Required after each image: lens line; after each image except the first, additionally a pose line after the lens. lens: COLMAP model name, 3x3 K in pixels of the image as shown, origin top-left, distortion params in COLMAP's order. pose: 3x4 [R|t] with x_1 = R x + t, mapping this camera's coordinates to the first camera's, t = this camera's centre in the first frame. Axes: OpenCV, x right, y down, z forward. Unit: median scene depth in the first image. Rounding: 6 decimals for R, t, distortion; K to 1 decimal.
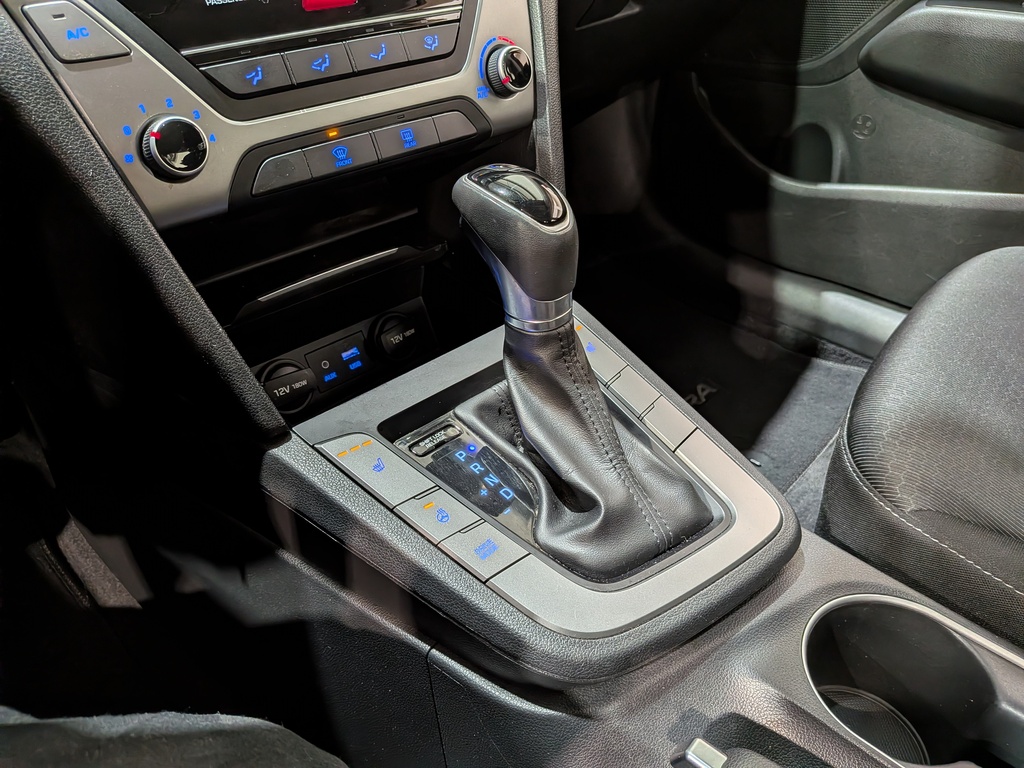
lens RADIAL K [[760.3, 0, 522.0], [0, 760.3, 389.4], [0, 0, 1]] dist [0.043985, -0.059844]
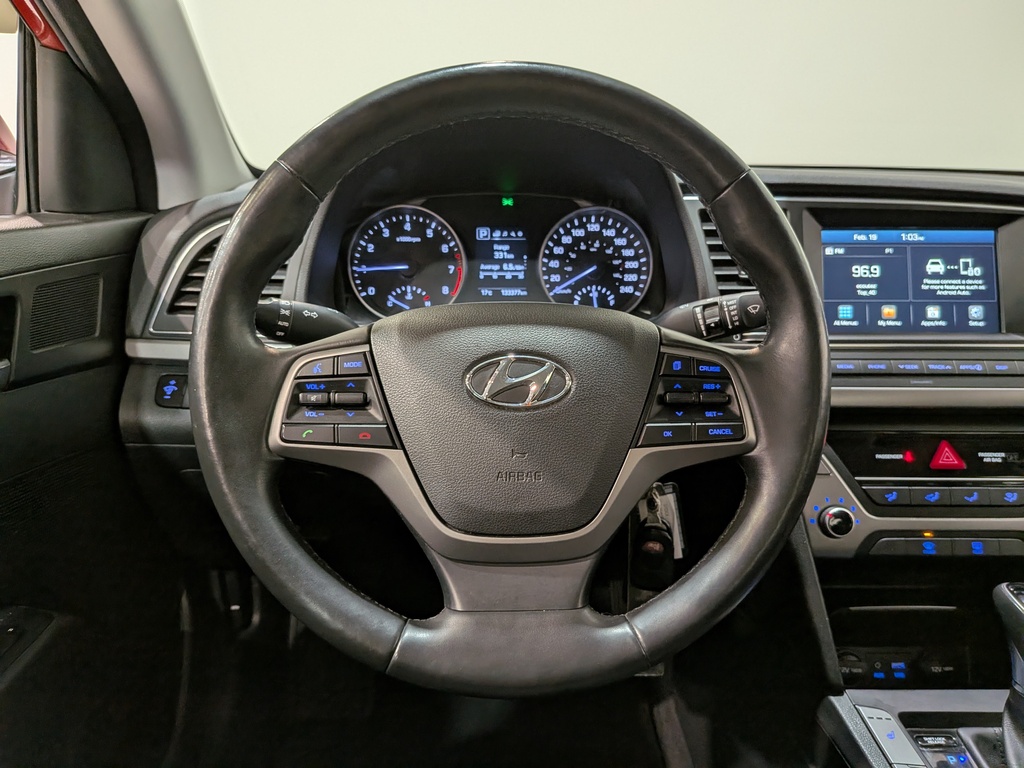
lens RADIAL K [[760.3, 0, 532.4], [0, 760.3, 391.1], [0, 0, 1]] dist [0.043985, -0.059844]
pose [[0.713781, 0.178926, -0.677128, 0.225013], [-0.409678, 0.890824, -0.196460, 0.078462], [0.568050, 0.417633, 0.709156, -0.844847]]
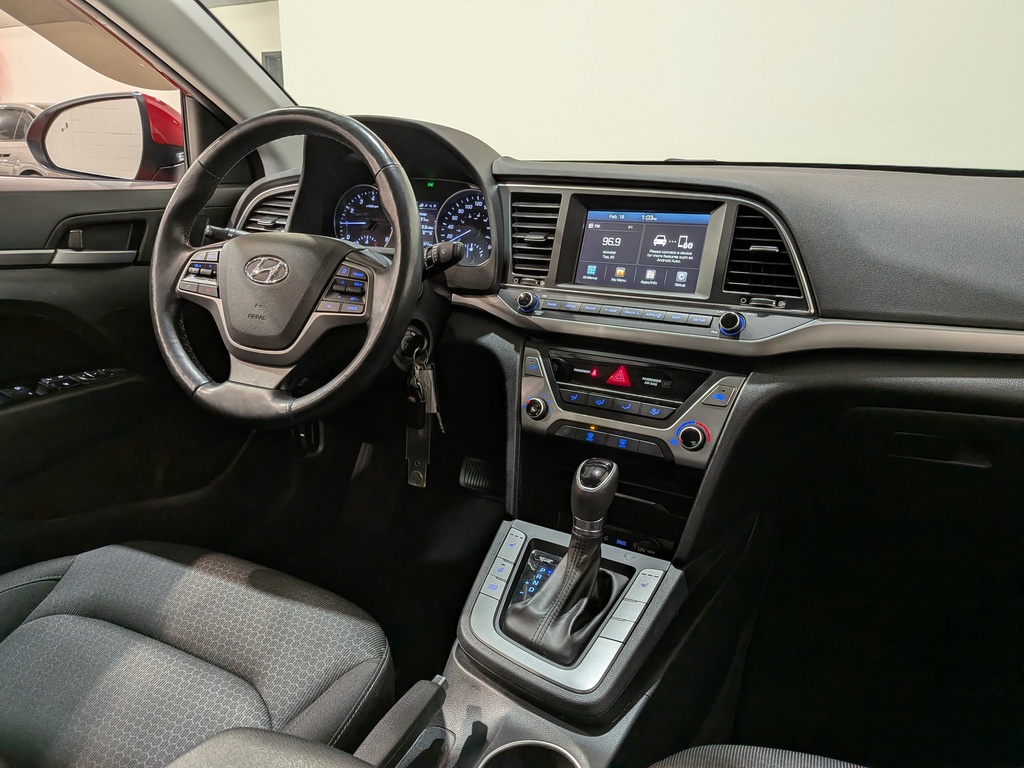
lens RADIAL K [[760.3, 0, 499.7], [0, 760.3, 383.6], [0, 0, 1]] dist [0.043985, -0.059844]
pose [[0.276322, 0.257261, -0.925993, 1.832996], [-0.578550, 0.813892, 0.053474, -0.403408], [0.767415, 0.520958, 0.373734, -0.186306]]
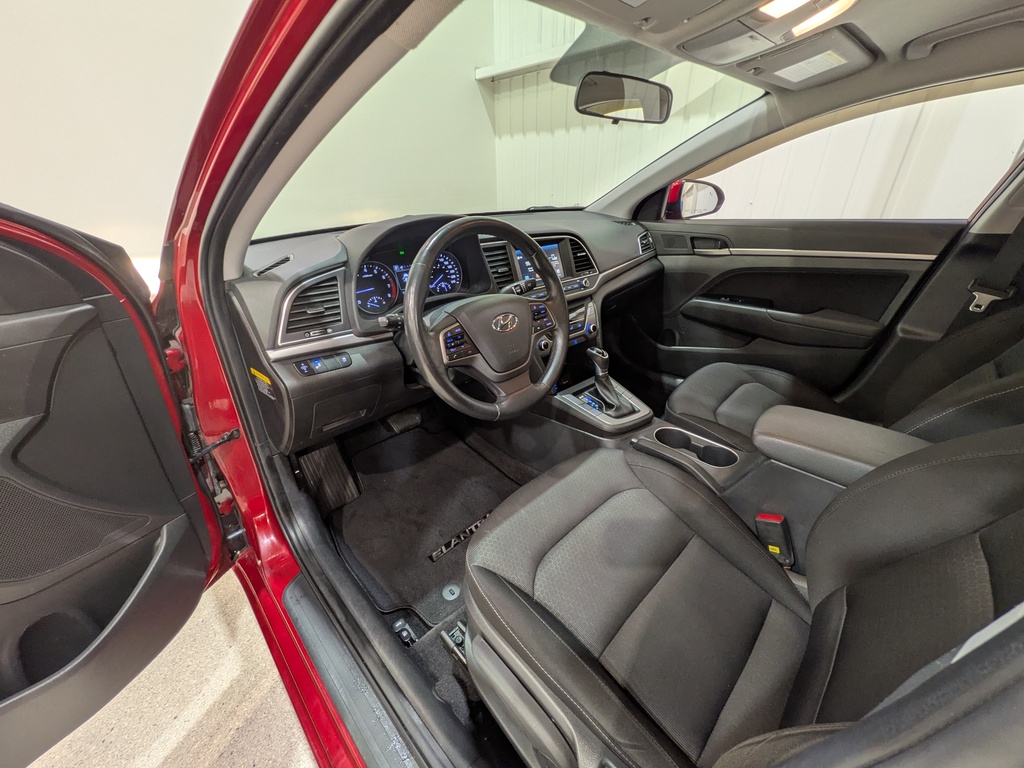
lens RADIAL K [[407.2, 0, 523.6], [0, 407.2, 374.2], [0, 0, 1]] dist [0.002053, -0.000468]
pose [[0.997807, -0.006234, -0.065890, -0.352644], [-0.005994, 0.982952, -0.183767, 0.459877], [0.065912, 0.183759, 0.980759, -1.940530]]
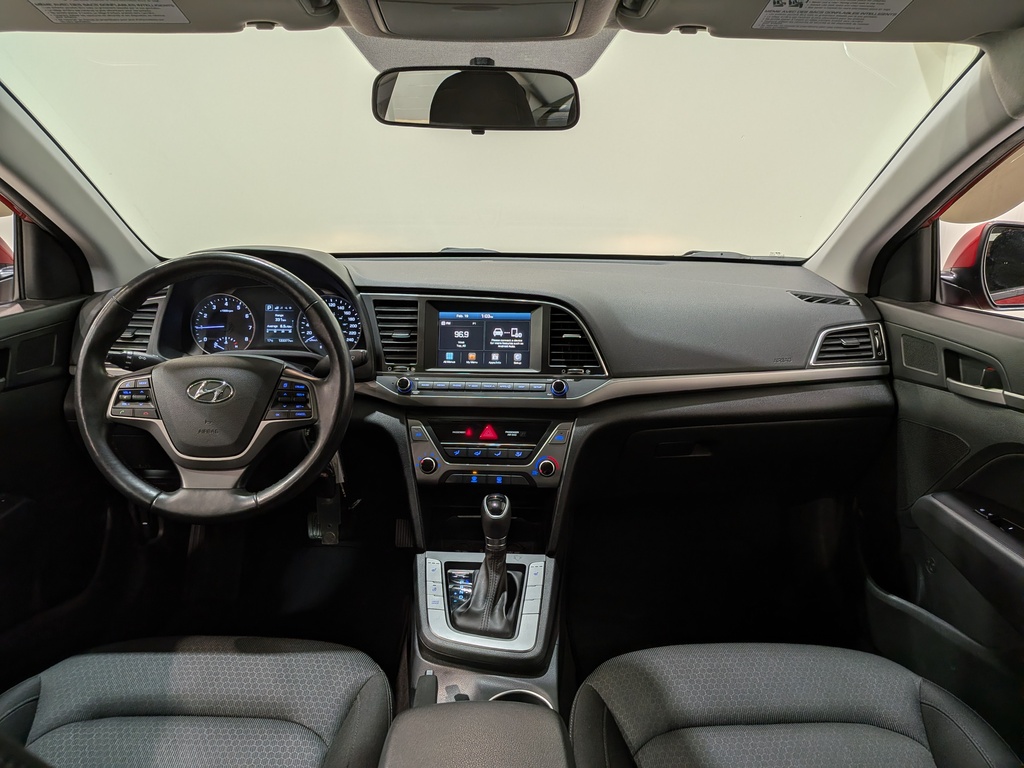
lens RADIAL K [[760.3, 0, 528.2], [0, 760.3, 397.6], [0, 0, 1]] dist [0.043985, -0.059844]
pose [[0.688035, 0.189231, -0.700571, 2.137815], [-0.428637, 0.884971, -0.181928, -0.121847], [0.585558, 0.425463, 0.690002, -1.261093]]
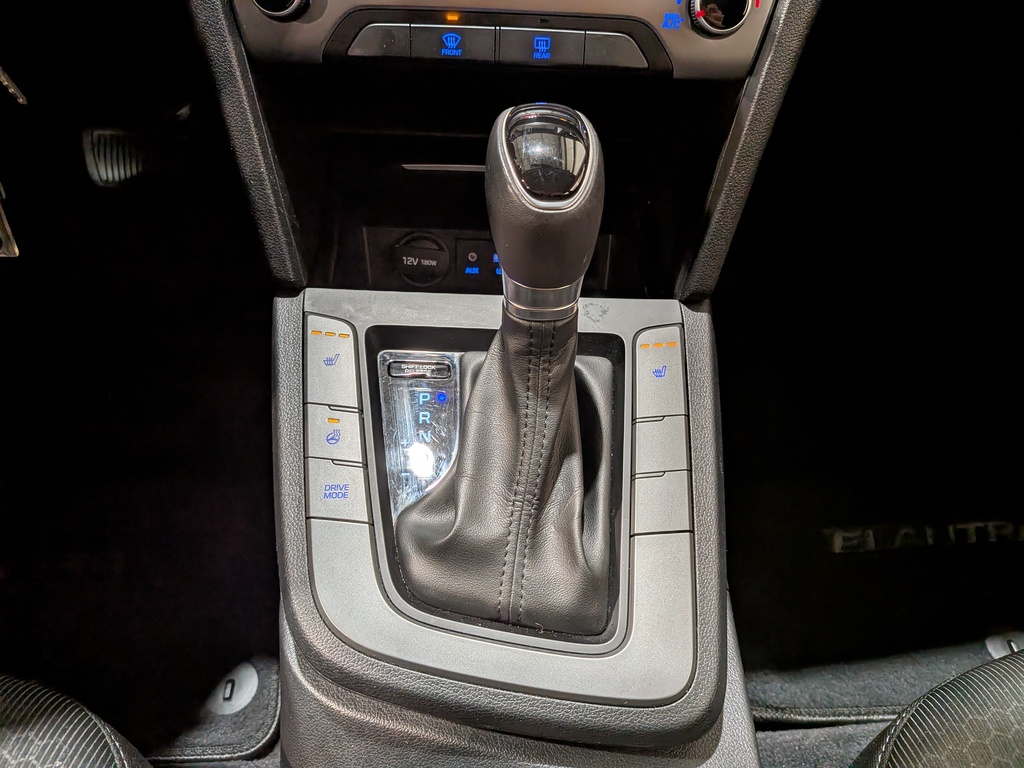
lens RADIAL K [[760.3, 0, 518.4], [0, 760.3, 378.5], [0, 0, 1]] dist [0.043985, -0.059844]
pose [[0.709837, 0.497102, -0.499020, 0.468853], [-0.435272, 0.866579, 0.244090, -0.217312], [0.553777, 0.043945, 0.831504, 0.307135]]
